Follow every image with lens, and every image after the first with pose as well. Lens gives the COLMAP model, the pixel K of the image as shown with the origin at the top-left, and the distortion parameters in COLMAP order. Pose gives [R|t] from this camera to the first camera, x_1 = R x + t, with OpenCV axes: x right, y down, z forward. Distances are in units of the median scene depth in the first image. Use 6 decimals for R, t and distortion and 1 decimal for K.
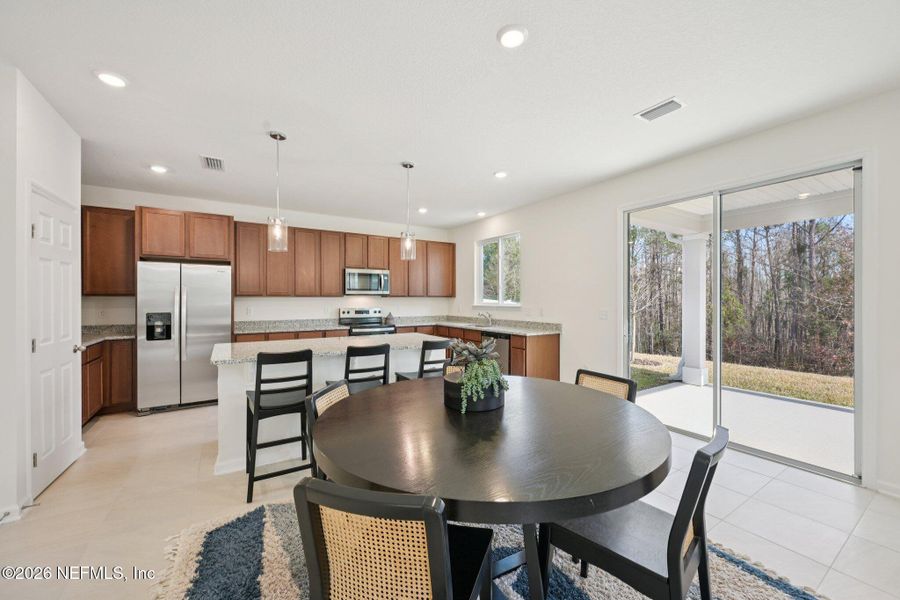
lens RADIAL K [[351.4, 0, 450.8], [0, 351.4, 302.7], [0, 0, 1]] dist [0.005829, 0.000705]
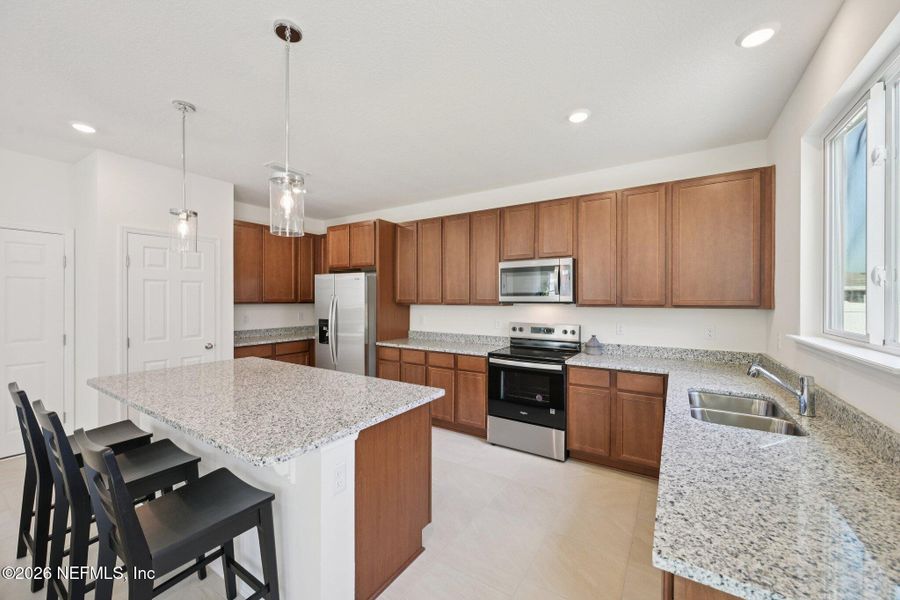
lens RADIAL K [[351.4, 0, 454.8], [0, 351.4, 299.3], [0, 0, 1]] dist [0.005829, 0.000705]
pose [[0.427882, 0.000747, -0.903834, 0.303321], [-0.013640, 0.999891, -0.005631, -0.028324], [0.903732, 0.014738, 0.427845, 0.773173]]
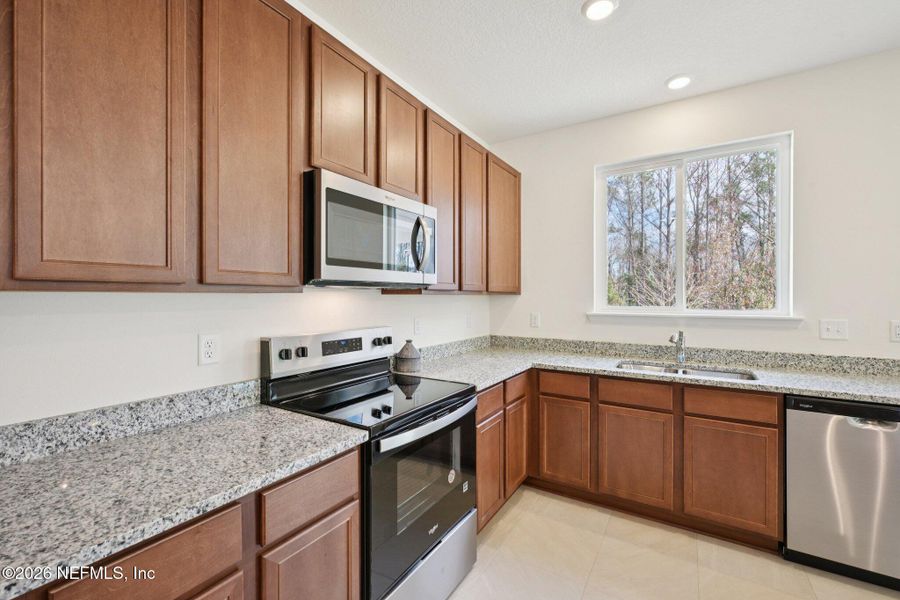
lens RADIAL K [[377.8, 0, 451.9], [0, 377.8, 296.3], [0, 0, 1]] dist [0.004436, -0.000709]
pose [[0.901859, -0.000077, 0.432031, -0.392312], [0.004307, 0.999952, -0.008814, -0.013498], [-0.432009, 0.009810, 0.901816, 0.883899]]
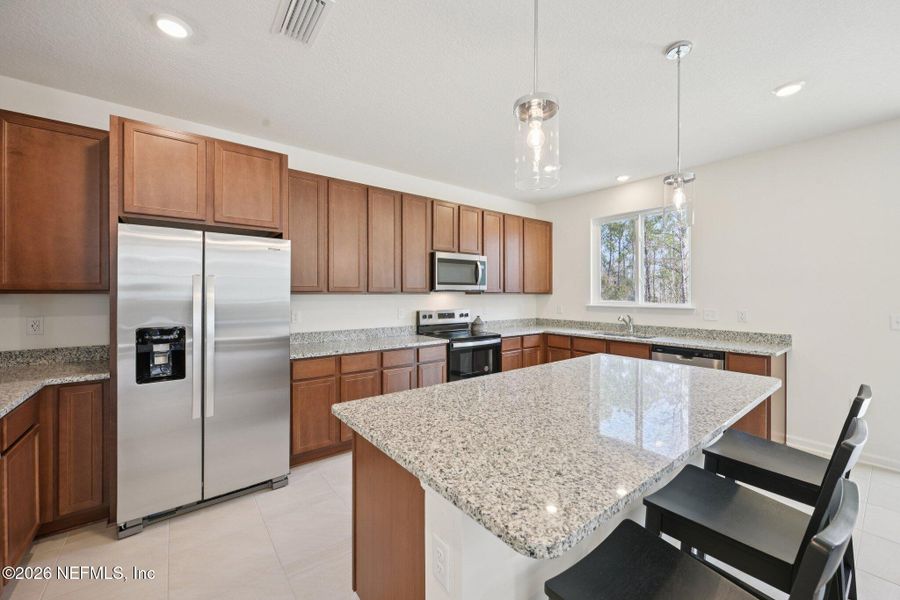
lens RADIAL K [[358.3, 0, 454.5], [0, 358.3, 296.4], [0, 0, 1]] dist [0.010002, -0.001875]
pose [[0.993877, -0.000081, 0.110495, -0.404755], [0.000346, 0.999997, -0.002384, -0.012646], [-0.110494, 0.002407, 0.993874, 0.380068]]
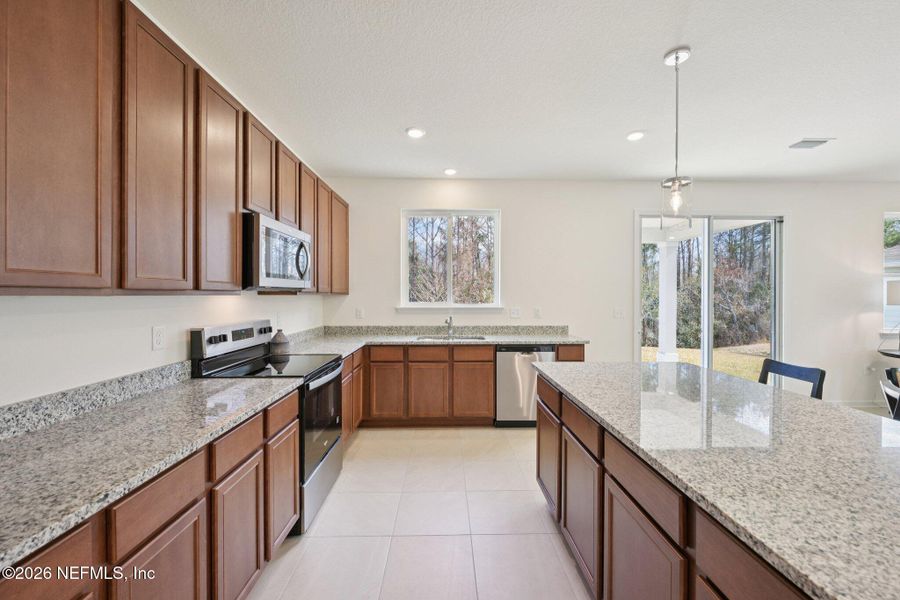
lens RADIAL K [[358.3, 0, 453.9], [0, 358.3, 293.7], [0, 0, 1]] dist [0.010002, -0.001875]
pose [[0.512700, 0.001719, 0.858566, -0.605038], [0.007136, 0.999955, -0.006263, -0.016837], [-0.858538, 0.009338, 0.512665, 0.778035]]
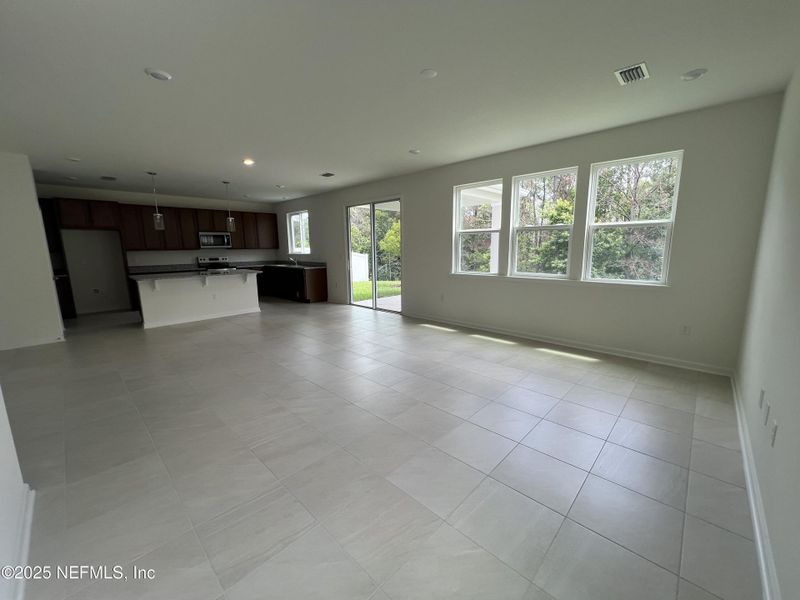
lens RADIAL K [[326.7, 0, 398.3], [0, 326.7, 300.8], [0, 0, 1]] dist [0.004475, 0.000573]
pose [[0.975084, -0.046426, 0.216922, 0.300253], [0.013608, 0.988531, 0.150402, 0.001811], [-0.221417, -0.143702, 0.964533, -0.827923]]
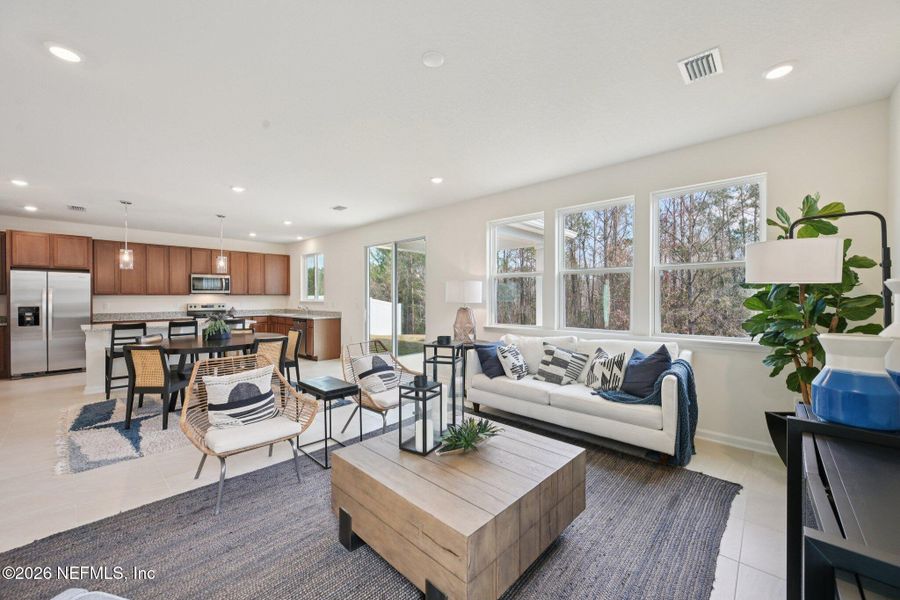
lens RADIAL K [[358.3, 0, 447.3], [0, 358.3, 299.5], [0, 0, 1]] dist [0.010002, -0.001875]
pose [[0.970981, -0.004066, 0.239123, 0.392781], [0.004816, 0.999985, -0.002551, 0.010735], [-0.239109, 0.003629, 0.970986, -0.700290]]
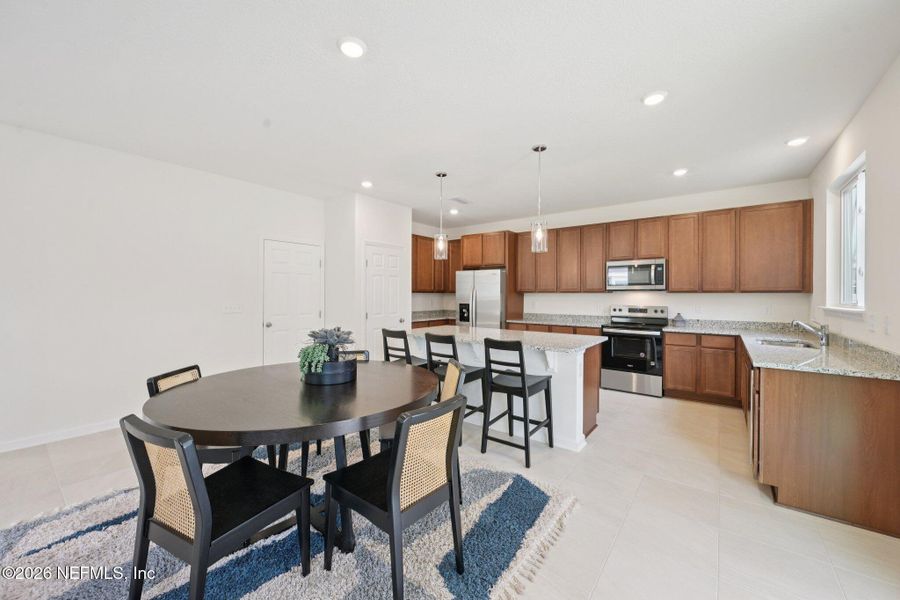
lens RADIAL K [[358.3, 0, 454.3], [0, 358.3, 294.6], [0, 0, 1]] dist [0.010002, -0.001875]
pose [[0.355454, 0.000941, -0.934693, 0.520080], [-0.012809, 0.999911, -0.003864, -0.003781], [0.934606, 0.013346, 0.355434, 0.353626]]
